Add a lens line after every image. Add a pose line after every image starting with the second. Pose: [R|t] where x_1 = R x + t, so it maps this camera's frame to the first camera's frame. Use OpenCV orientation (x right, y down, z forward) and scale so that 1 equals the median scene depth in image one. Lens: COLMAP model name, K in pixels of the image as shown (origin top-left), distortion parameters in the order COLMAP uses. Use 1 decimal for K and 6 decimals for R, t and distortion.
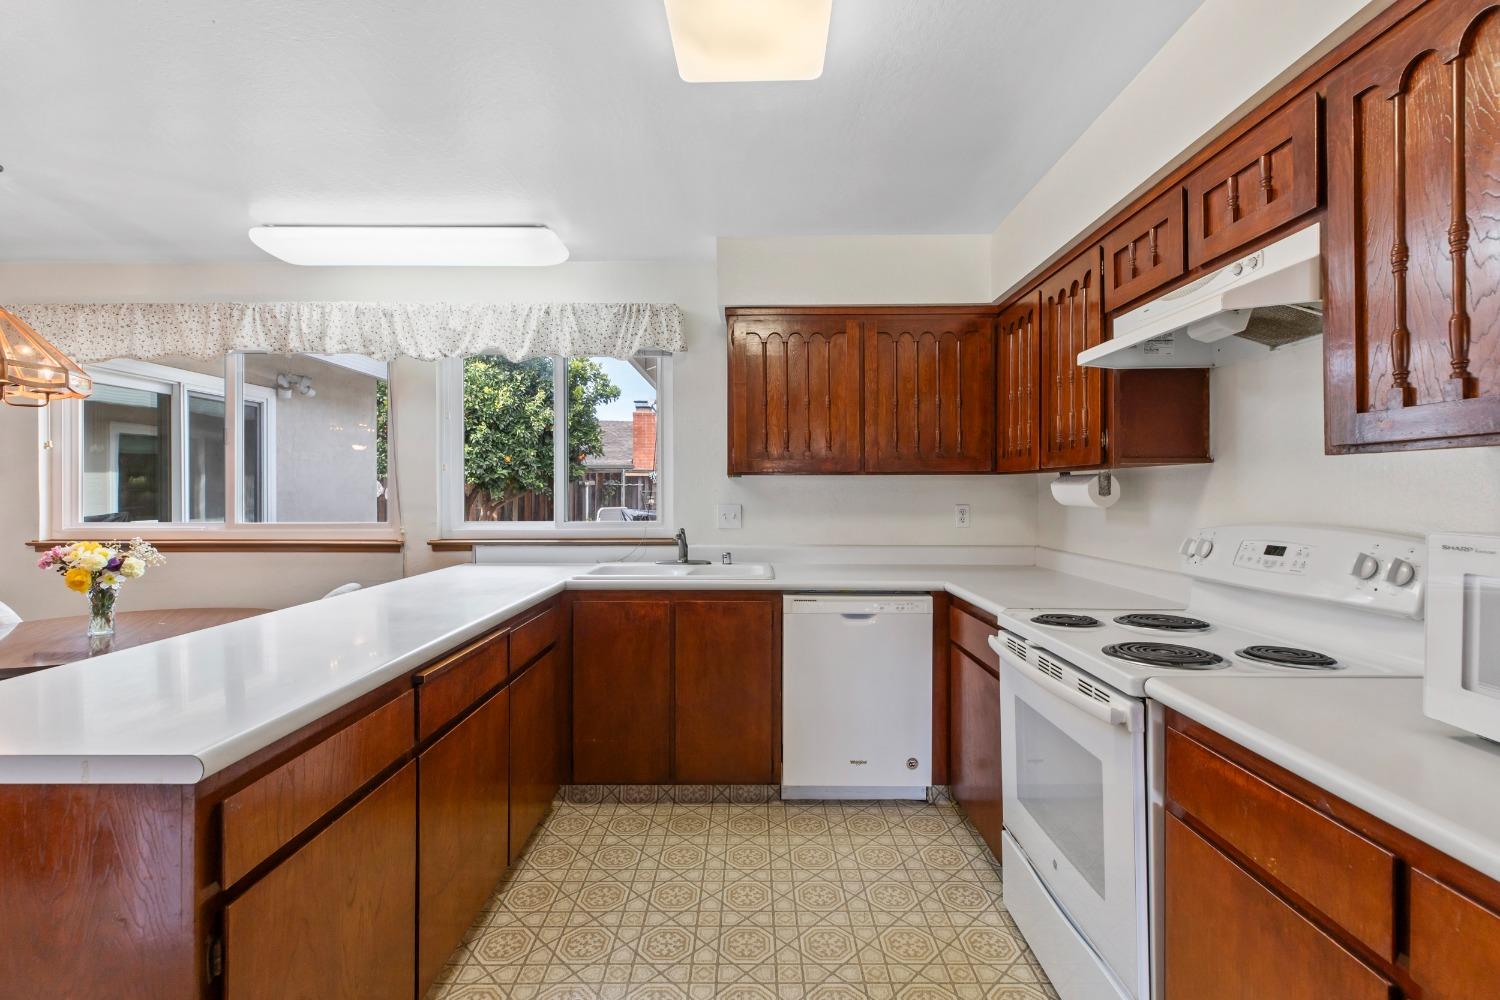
lens RADIAL K [[683.9, 0, 744.6], [0, 683.9, 488.8], [0, 0, 1]] dist [0.008754, -0.002207]
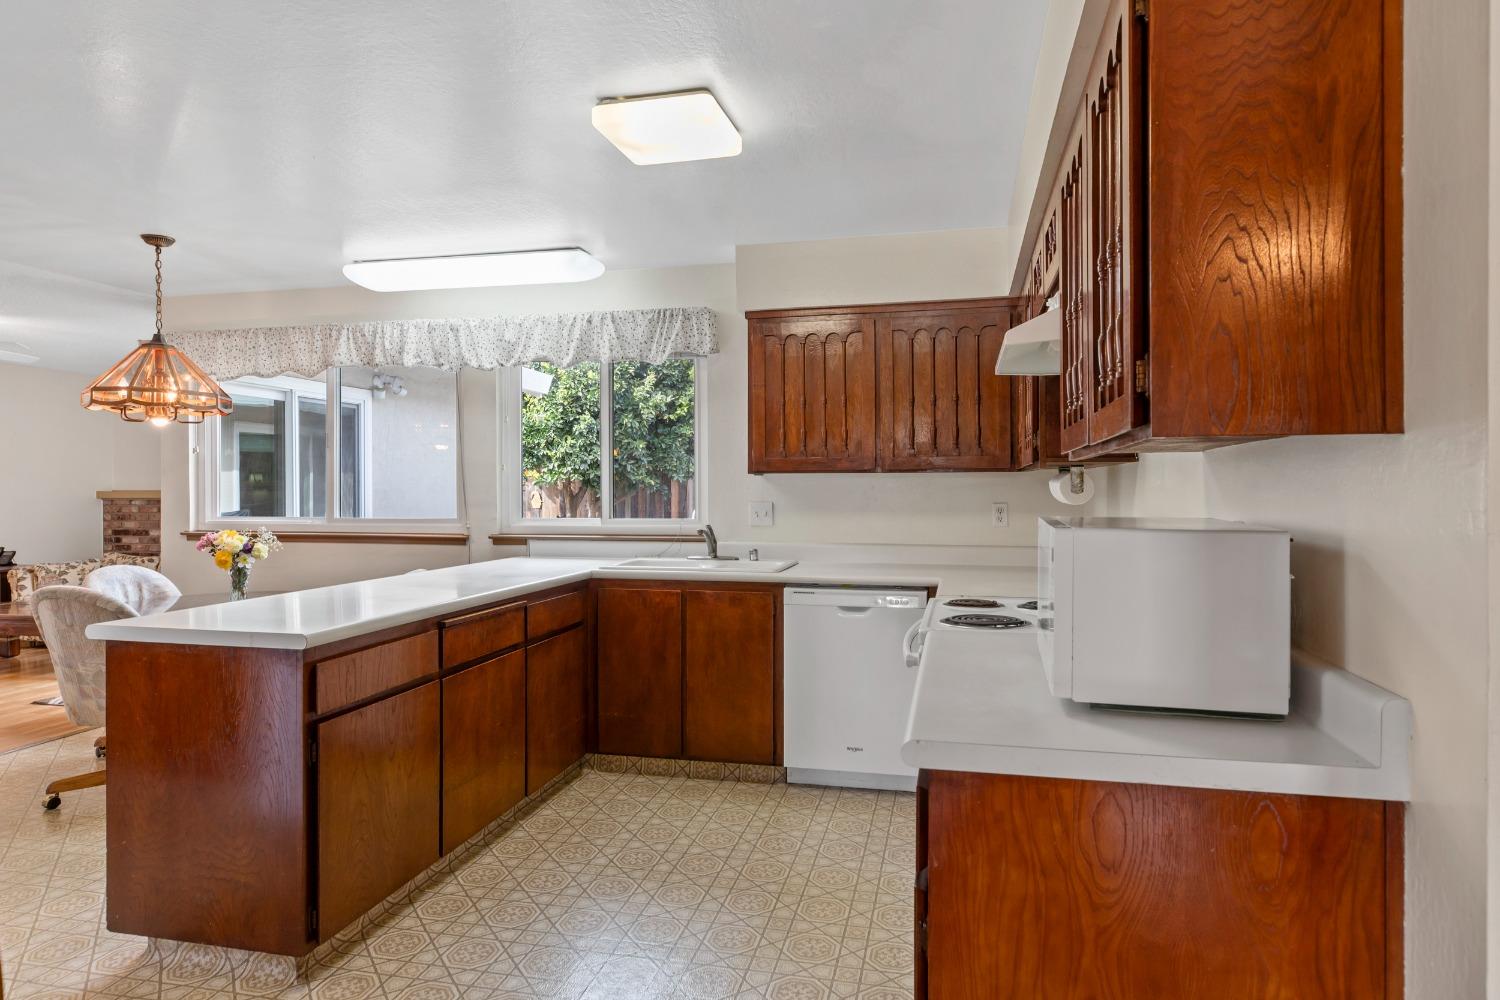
lens RADIAL K [[899.8, 0, 738.0], [0, 899.8, 488.1], [0, 0, 1]] dist [0.013906, 0.002773]
pose [[0.974235, -0.000564, -0.225535, 0.274483], [0.001020, 0.999998, 0.001902, -0.000670], [0.225534, -0.002083, 0.974233, -0.339976]]
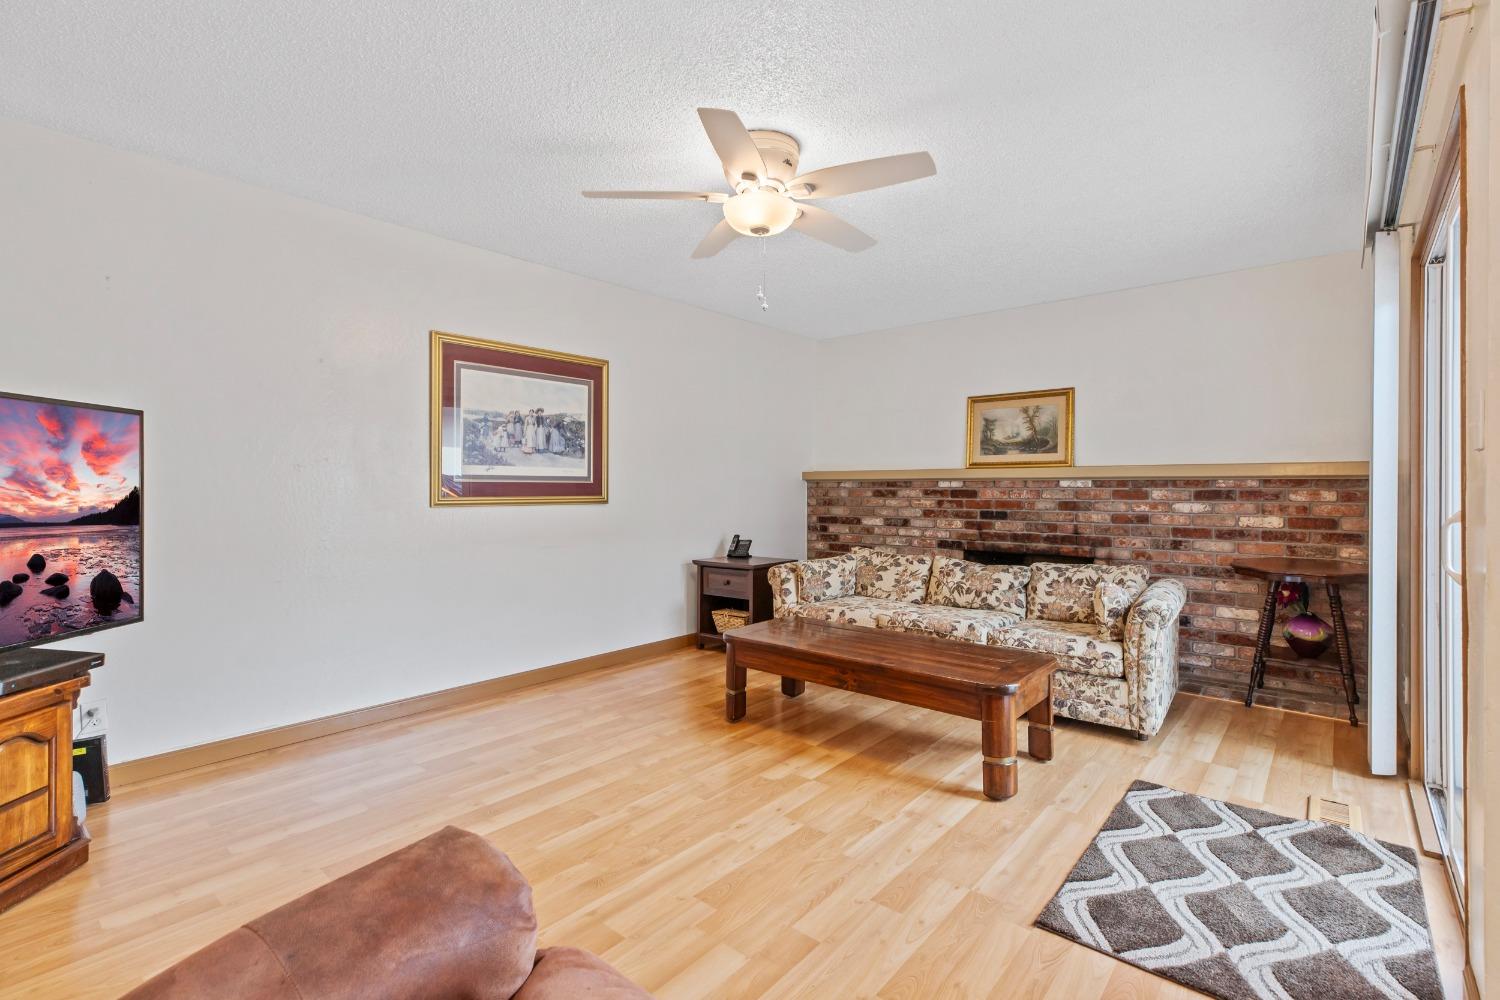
lens RADIAL K [[683.9, 0, 753.5], [0, 683.9, 490.9], [0, 0, 1]] dist [0.008754, -0.002207]
pose [[0.766518, 0.005537, -0.642199, -1.308603], [-0.001392, 0.999975, 0.006959, 0.055002], [0.642222, -0.004440, 0.766506, 0.499318]]
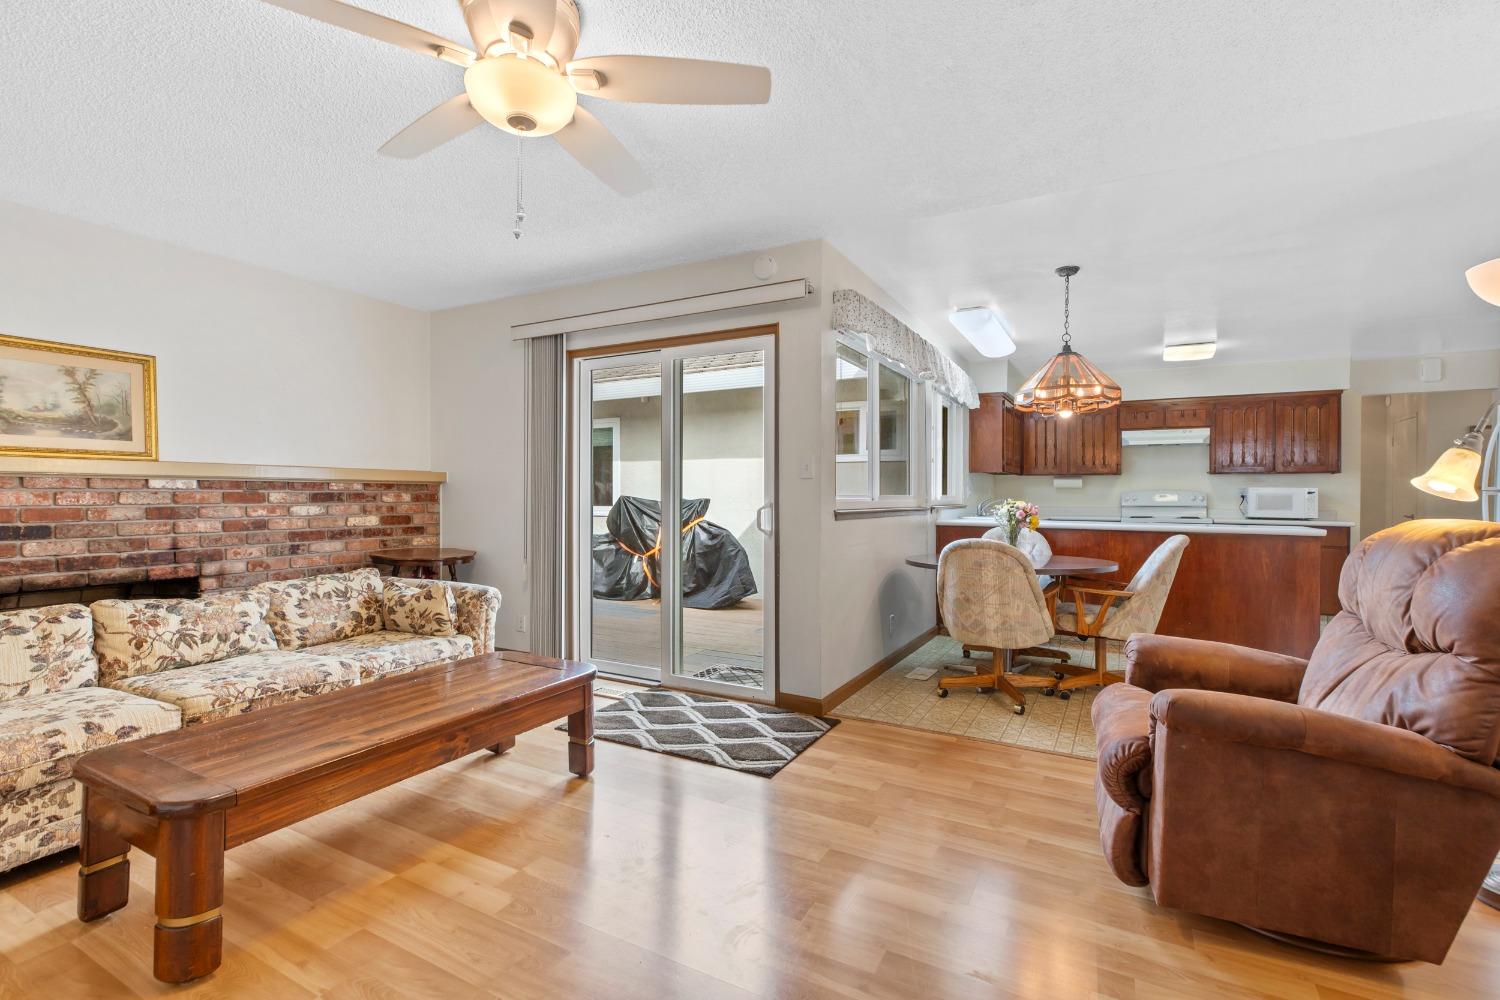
lens RADIAL K [[683.9, 0, 750.7], [0, 683.9, 493.3], [0, 0, 1]] dist [0.008754, -0.002207]
pose [[0.473733, 0.006357, 0.880646, -2.300692], [-0.008715, 0.999959, -0.002530, 0.058871], [-0.880626, -0.006476, 0.473769, 0.698506]]
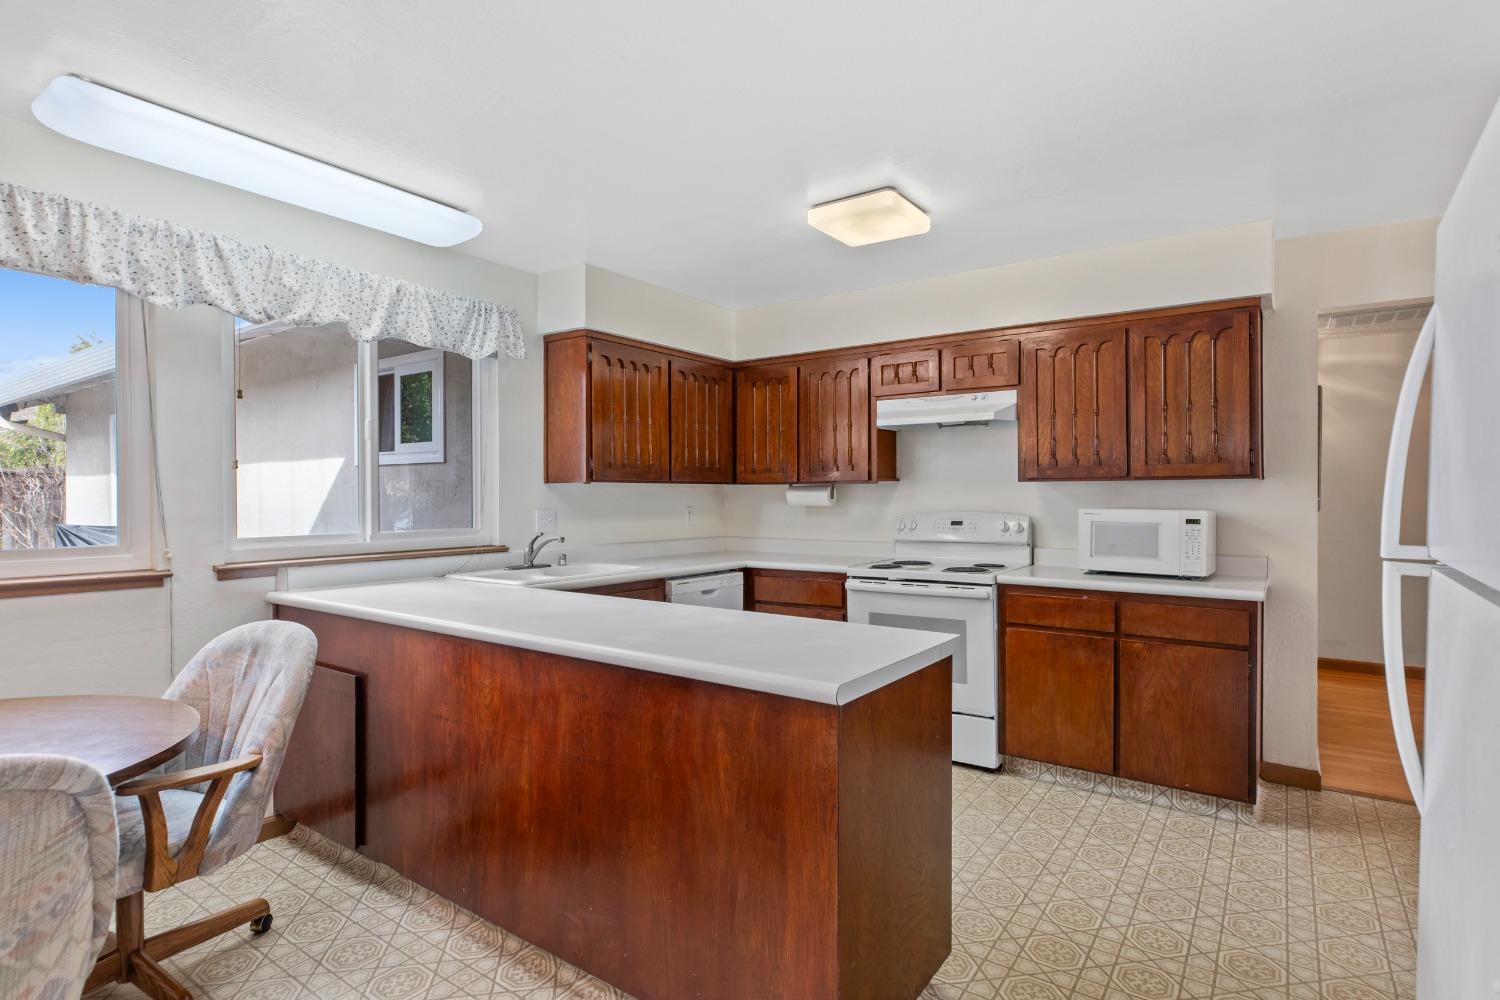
lens RADIAL K [[762.5, 0, 749.8], [0, 762.5, 498.7], [0, 0, 1]] dist [0.001921, 0.000012]
pose [[0.568220, -0.003692, 0.822868, -0.900887], [-0.000407, 0.999989, 0.004768, 0.000774], [-0.822877, -0.003044, 0.568212, 0.093396]]
